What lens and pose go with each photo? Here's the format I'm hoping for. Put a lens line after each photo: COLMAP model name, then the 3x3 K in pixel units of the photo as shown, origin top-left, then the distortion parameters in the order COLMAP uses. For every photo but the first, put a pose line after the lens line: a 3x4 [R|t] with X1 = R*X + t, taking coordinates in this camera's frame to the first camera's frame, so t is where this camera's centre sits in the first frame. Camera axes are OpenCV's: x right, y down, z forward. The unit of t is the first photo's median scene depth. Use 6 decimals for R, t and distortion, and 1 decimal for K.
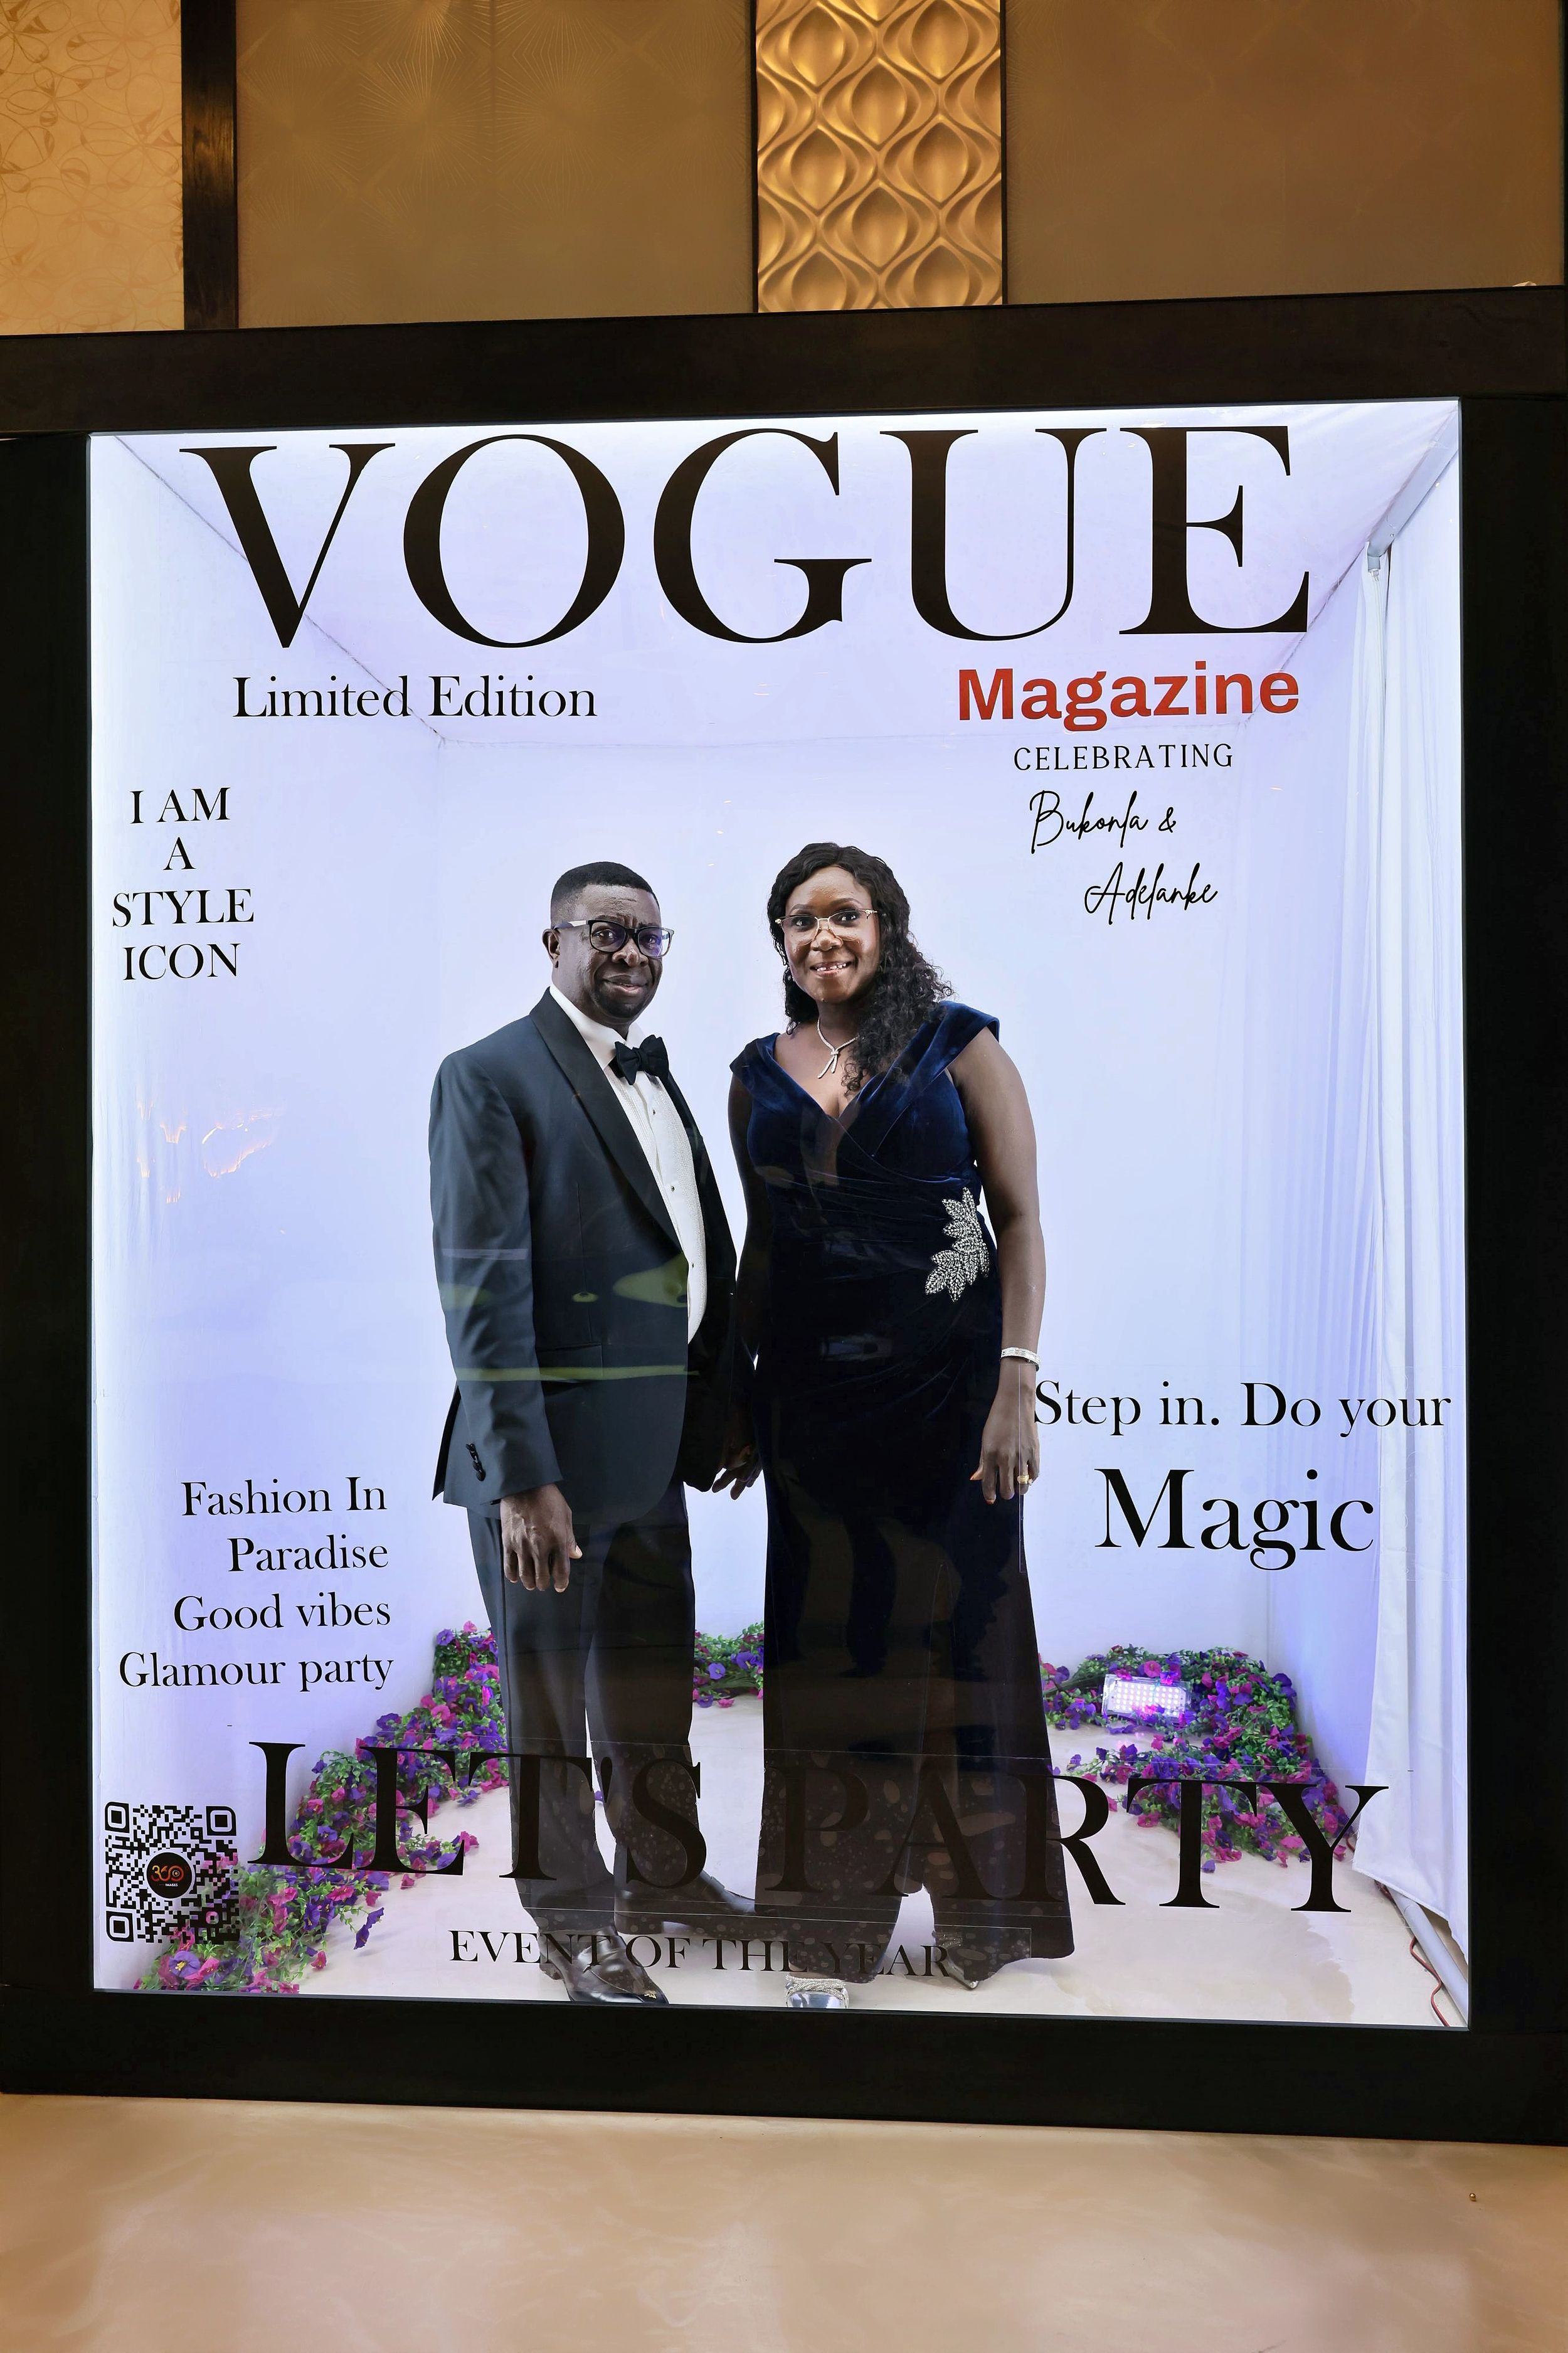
lens RADIAL K [[1871.0, 0, 798.4], [0, 1871.0, 1186.7], [0, 0, 1]] dist [0.014416, -0.007942]
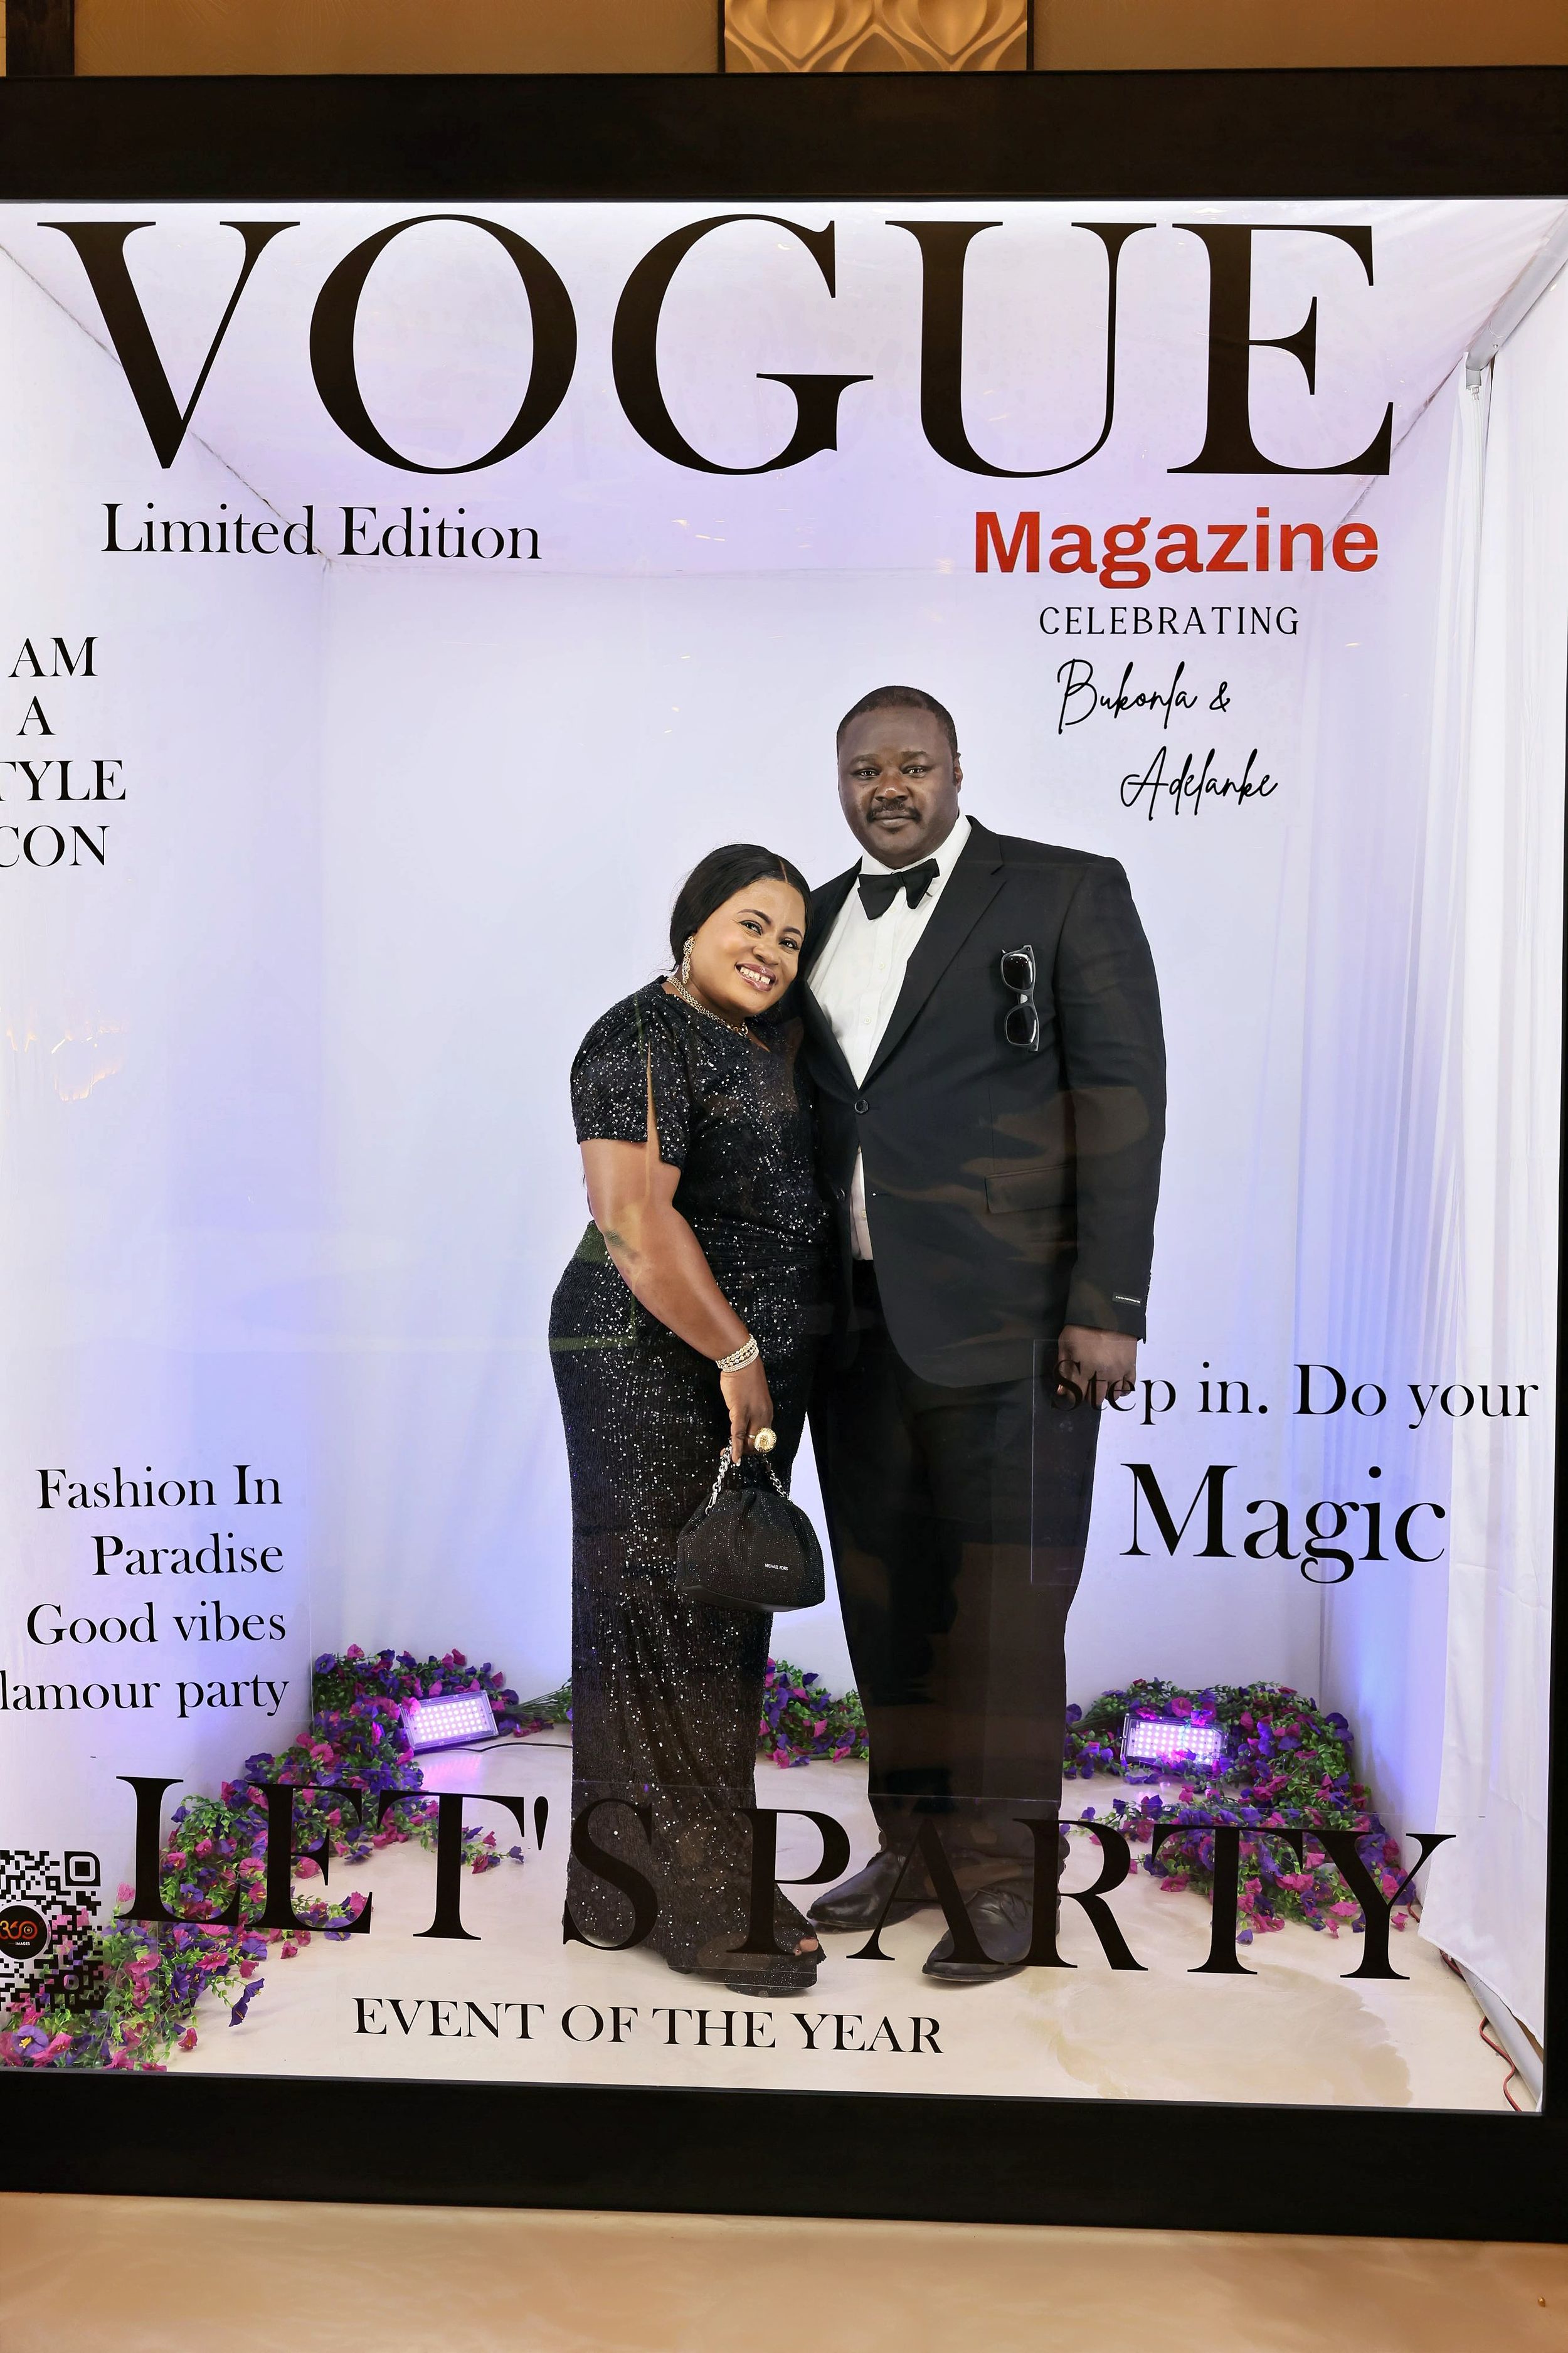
lens RADIAL K [[2371.5, 0, 797.5], [0, 2371.5, 1184.1], [0, 0, 1]] dist [0.016489, -0.022267]
pose [[0.999647, 0.012266, 0.023565, -0.015046], [-0.012985, 0.999448, 0.030578, -0.006885], [-0.023177, -0.030873, 0.999255, -0.067227]]
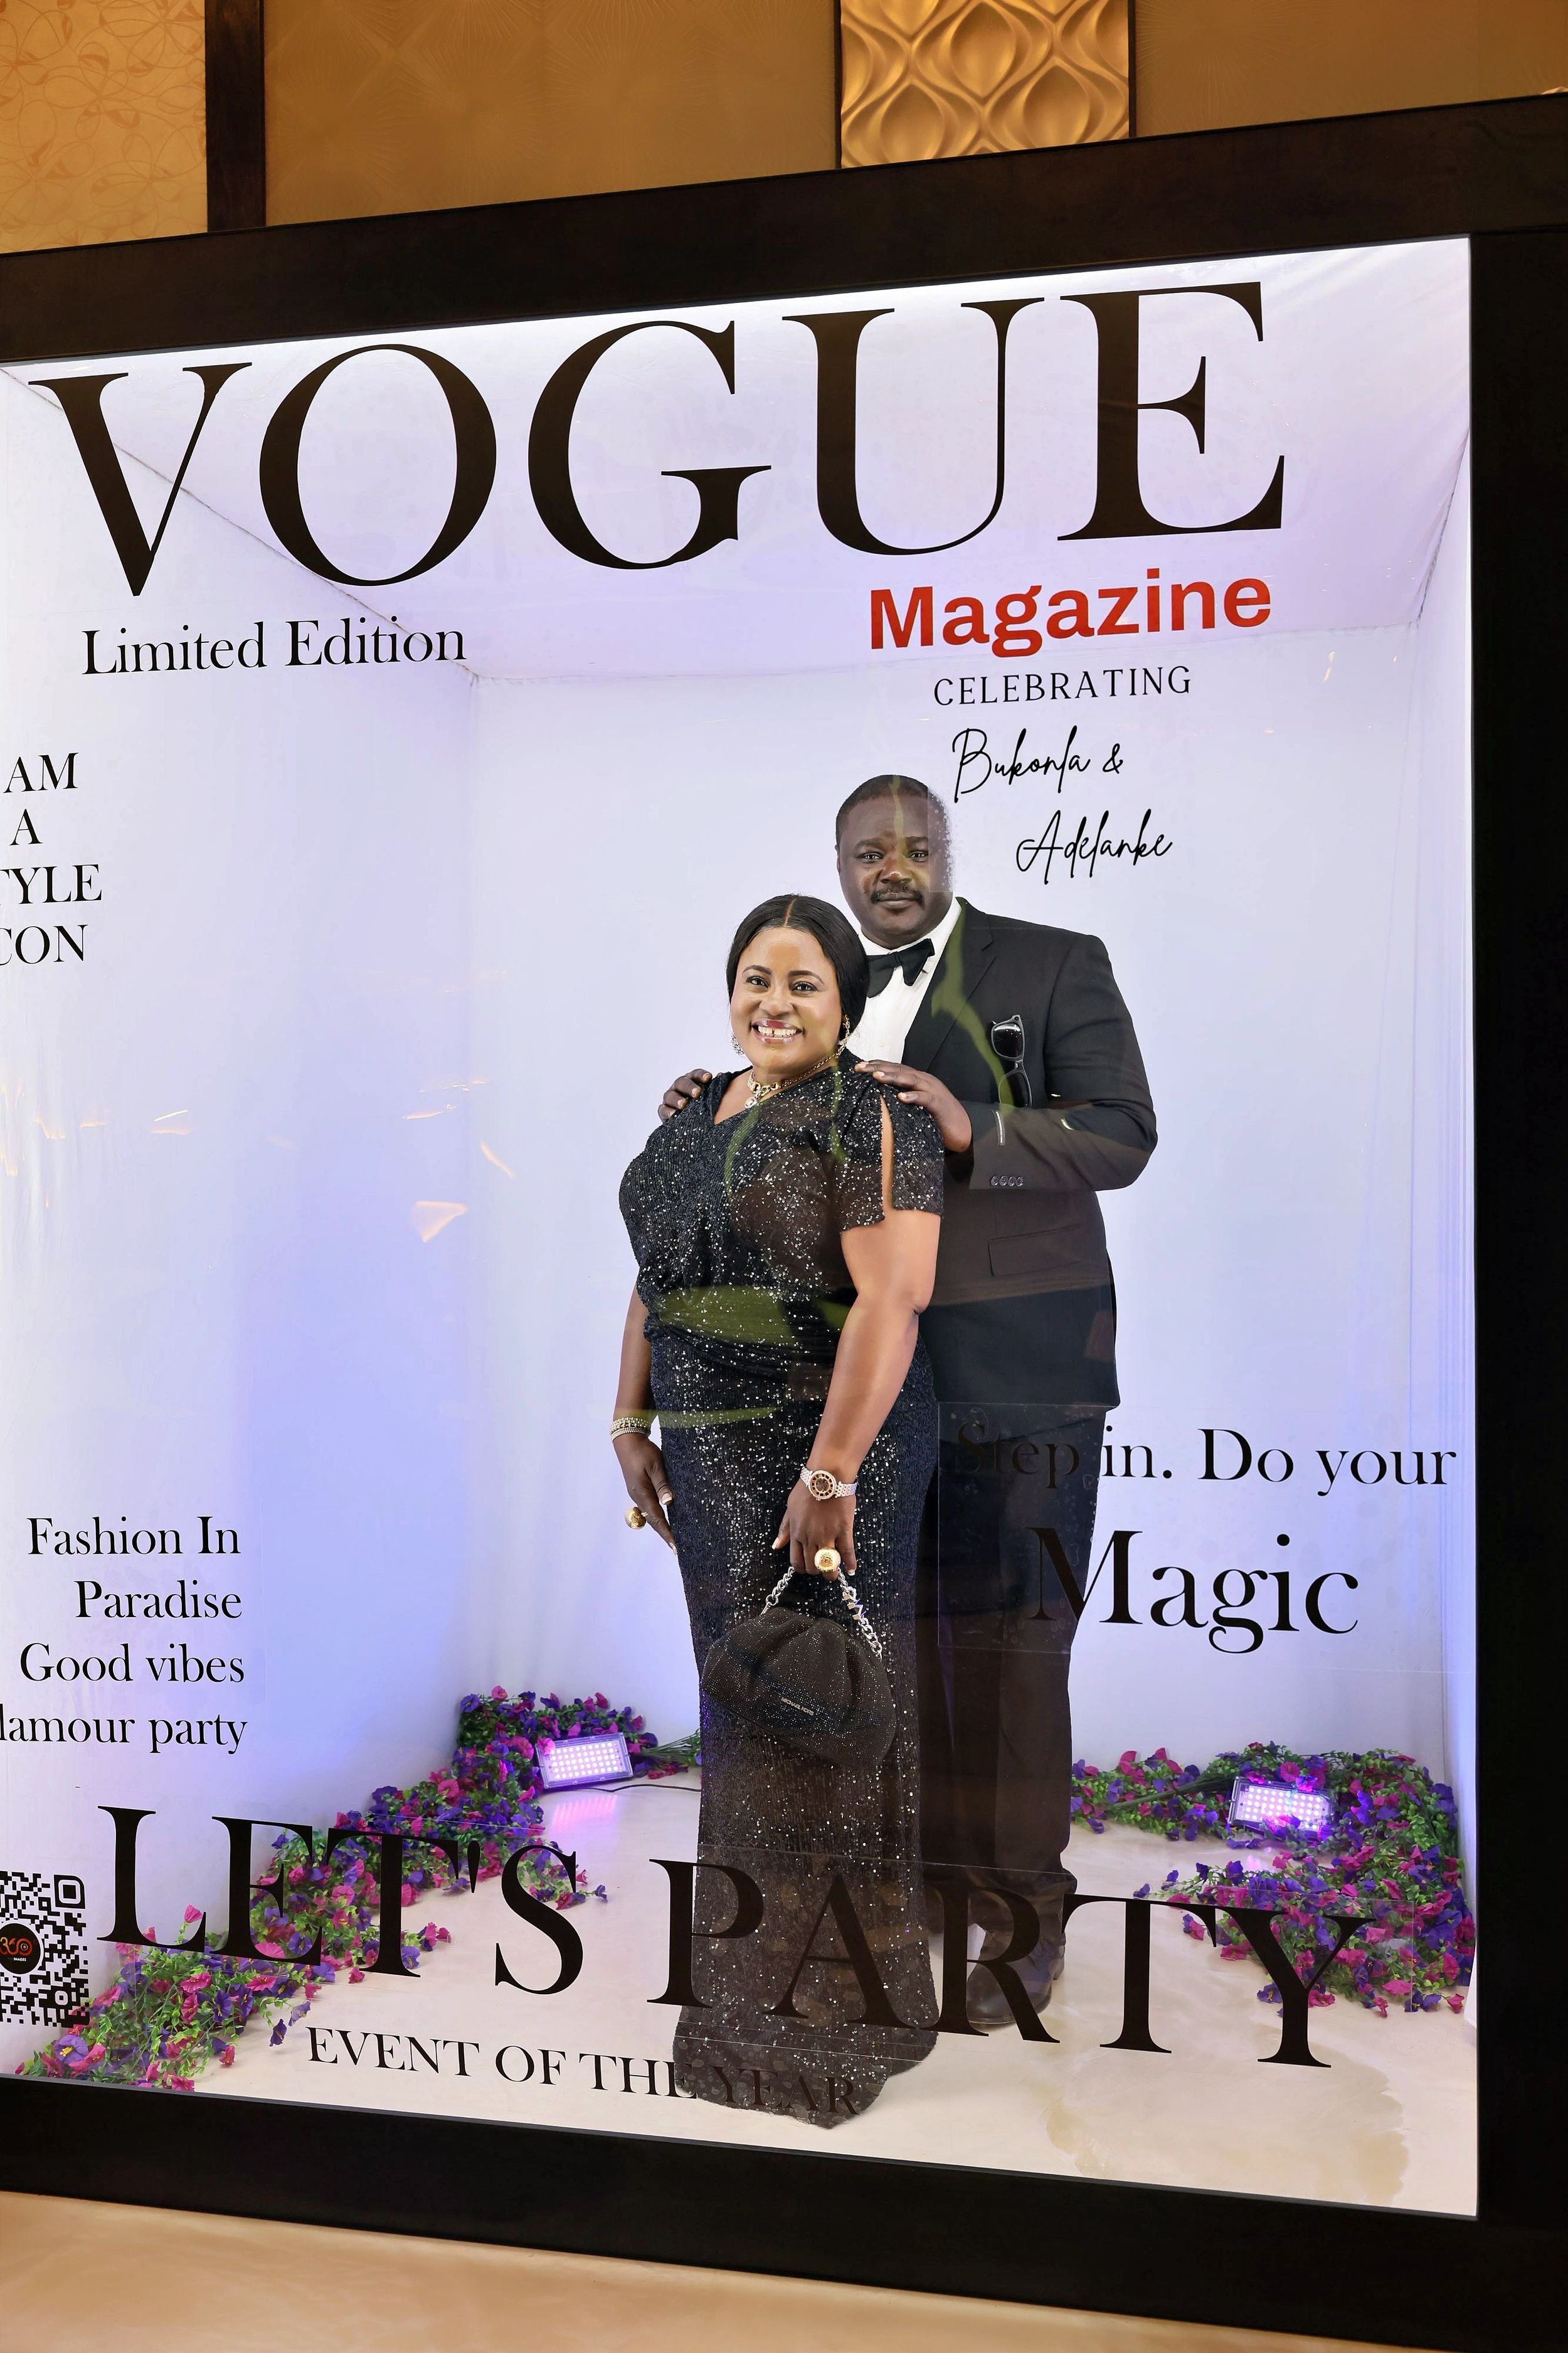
lens RADIAL K [[2231.3, 0, 773.5], [0, 2231.3, 1184.5], [0, 0, 1]] dist [0.005007, 0.022125]
pose [[0.987827, 0.000298, -0.155558, 0.198085], [-0.000067, 0.999999, 0.001494, -0.005810], [0.155559, -0.001465, 0.987826, -0.015021]]
